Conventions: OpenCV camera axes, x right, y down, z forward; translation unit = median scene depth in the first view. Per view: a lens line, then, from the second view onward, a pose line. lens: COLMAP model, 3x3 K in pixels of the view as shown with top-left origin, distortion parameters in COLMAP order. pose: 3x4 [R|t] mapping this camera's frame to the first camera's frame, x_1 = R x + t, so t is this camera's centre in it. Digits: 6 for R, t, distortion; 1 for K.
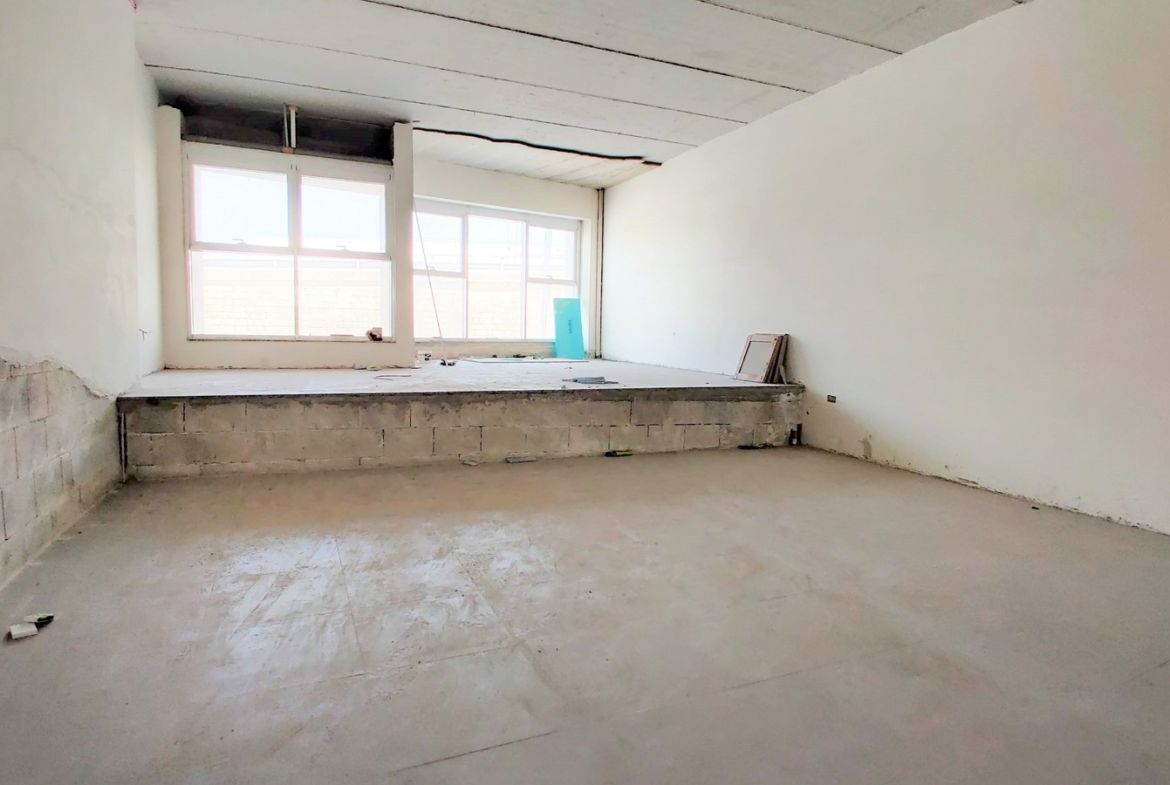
lens RADIAL K [[680.2, 0, 582.9], [0, 680.2, 387.3], [0, 0, 1]] dist [-0.021334, 0.041567]
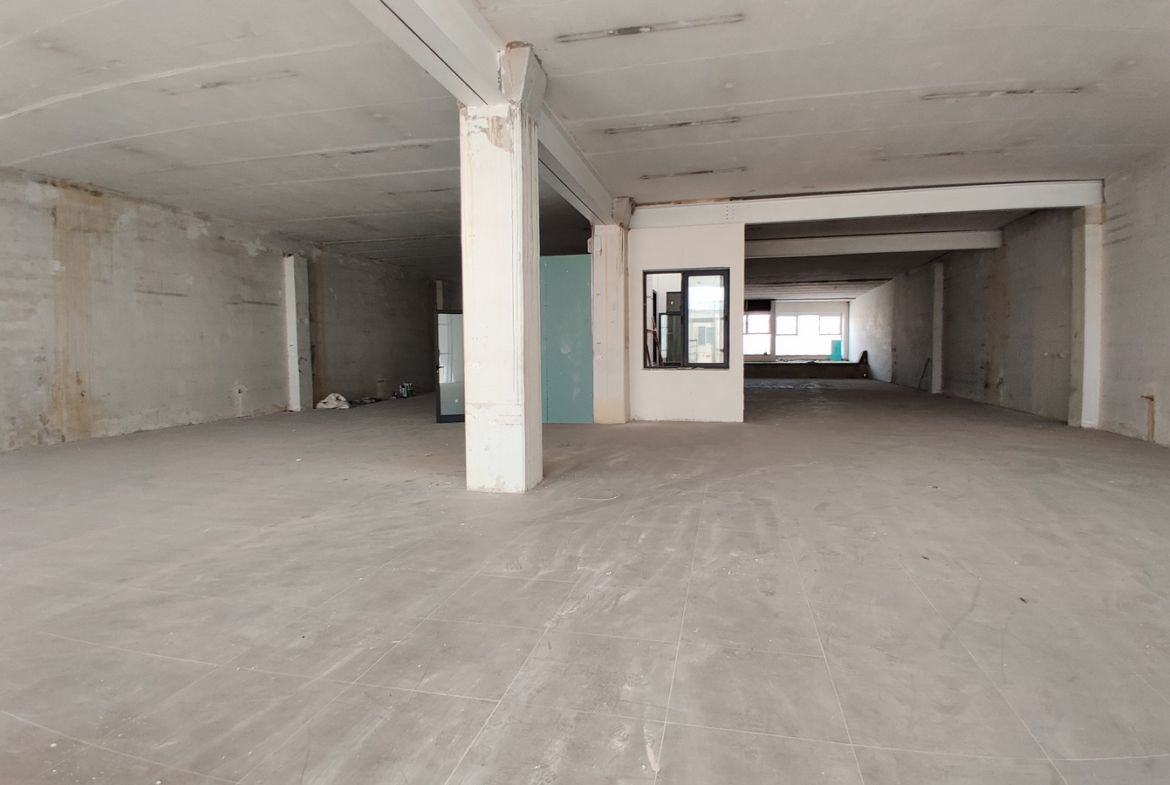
lens RADIAL K [[680.2, 0, 582.9], [0, 680.2, 387.3], [0, 0, 1]] dist [-0.021334, 0.041567]
pose [[0.814493, -0.002524, -0.580167, 0.977893], [-0.019781, 0.999288, -0.032118, 0.230774], [0.579835, 0.037637, 0.813864, -2.471876]]
